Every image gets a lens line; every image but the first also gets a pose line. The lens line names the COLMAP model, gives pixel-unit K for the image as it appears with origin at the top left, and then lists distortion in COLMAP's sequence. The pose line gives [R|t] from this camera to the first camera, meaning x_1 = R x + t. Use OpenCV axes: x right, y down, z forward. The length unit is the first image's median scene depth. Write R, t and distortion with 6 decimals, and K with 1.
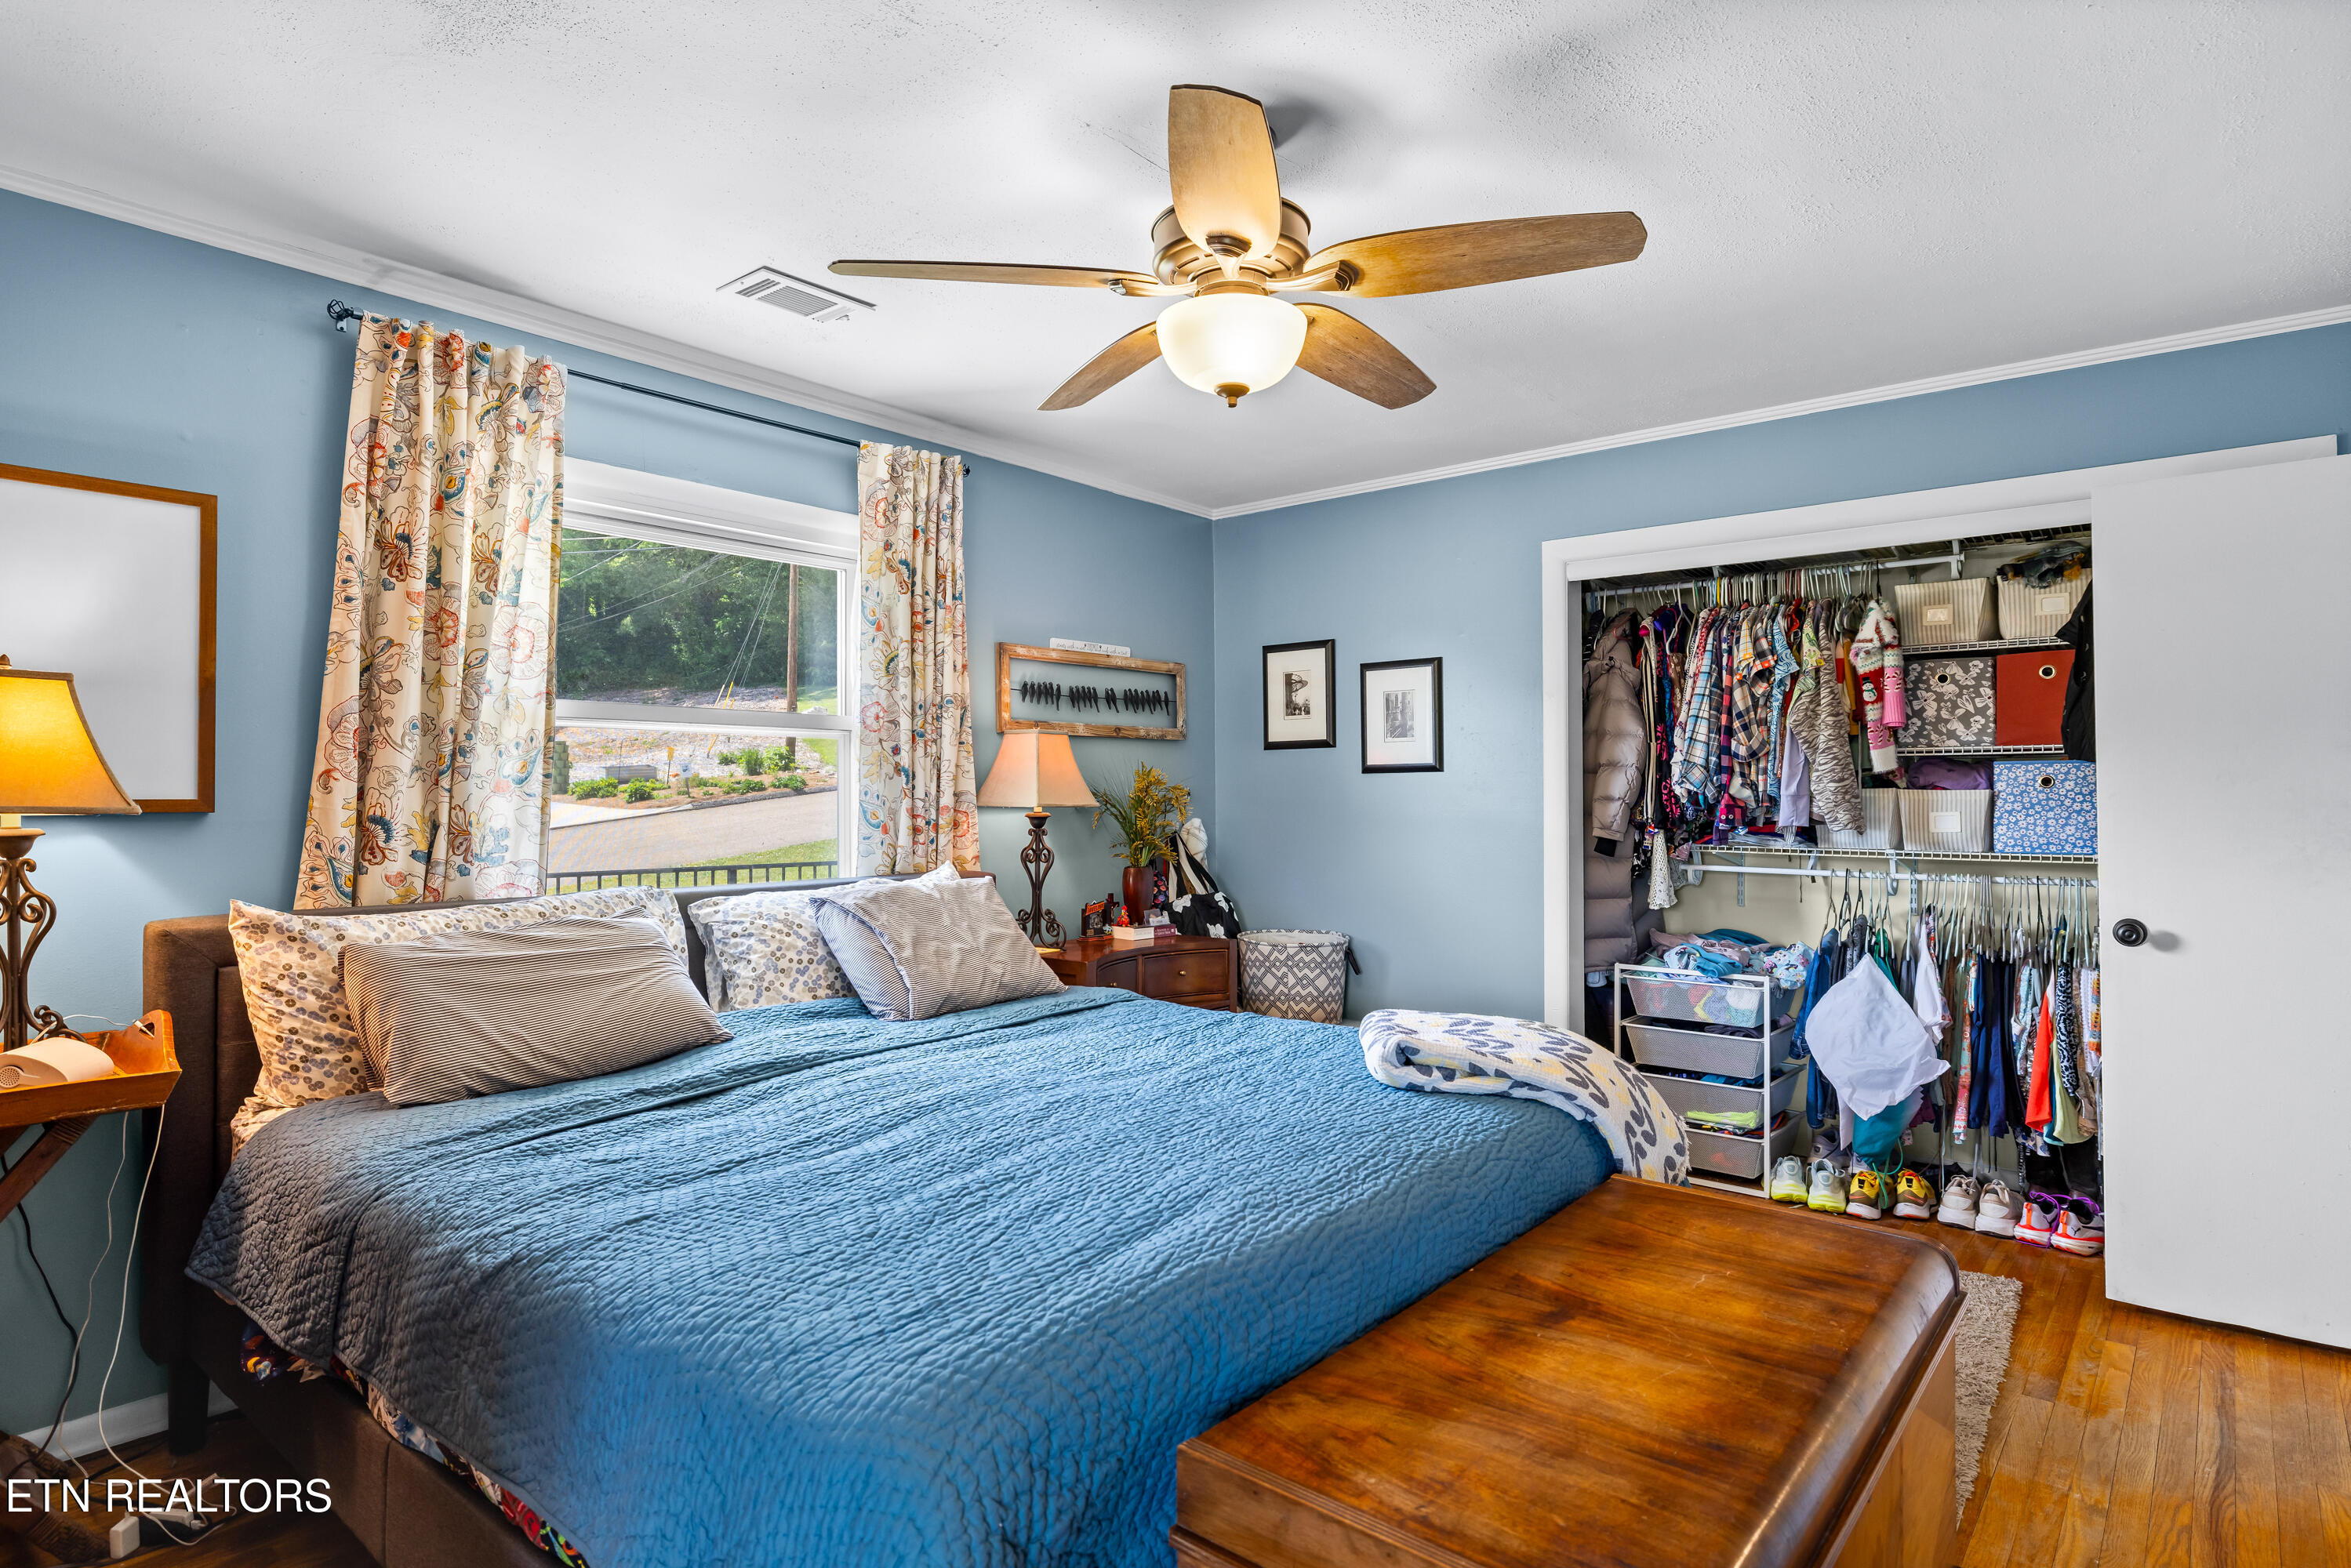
lens RADIAL K [[1257.6, 0, 1173.8], [0, 1257.6, 779.9], [0, 0, 1]] dist [0.000355, 0.000035]
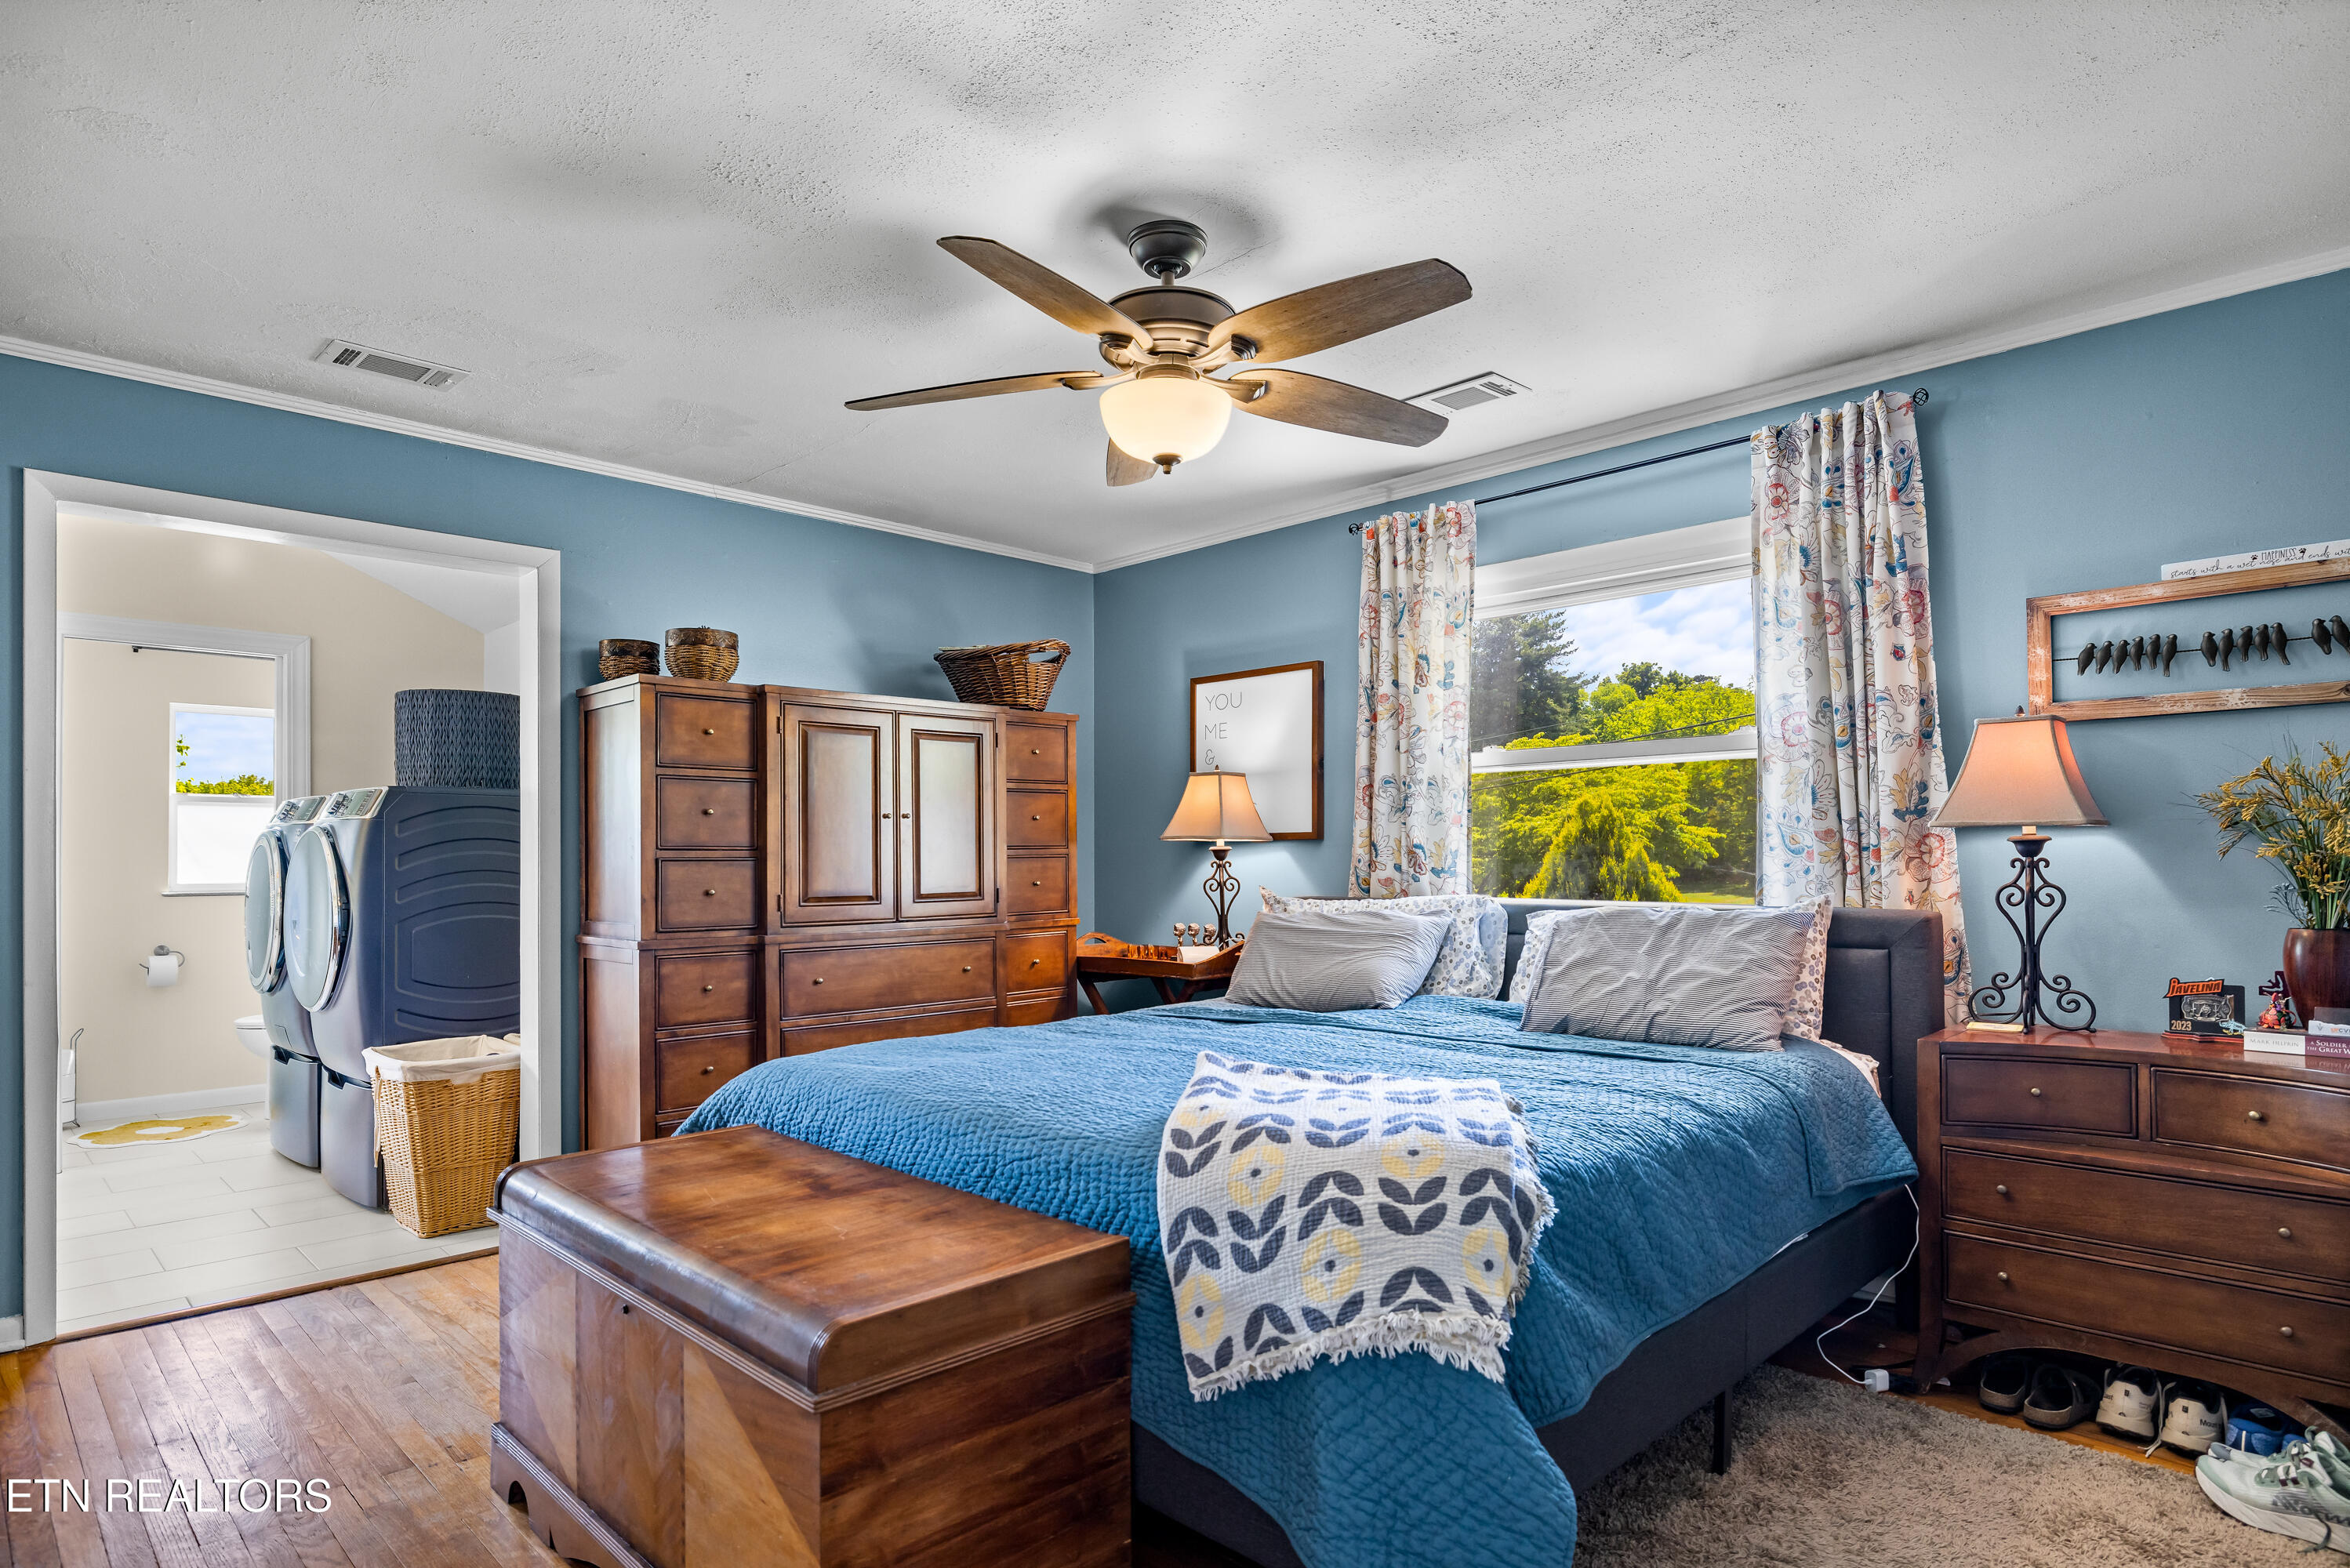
lens RADIAL K [[1257.1, 0, 1157.7], [0, 1257.1, 843.0], [0, 0, 1]] dist [0.000355, 0.000035]
pose [[-0.094027, -0.010658, -0.995513, 1.062896], [0.017012, 0.999779, -0.012311, 0.051270], [0.995424, -0.018093, -0.093824, 0.979785]]
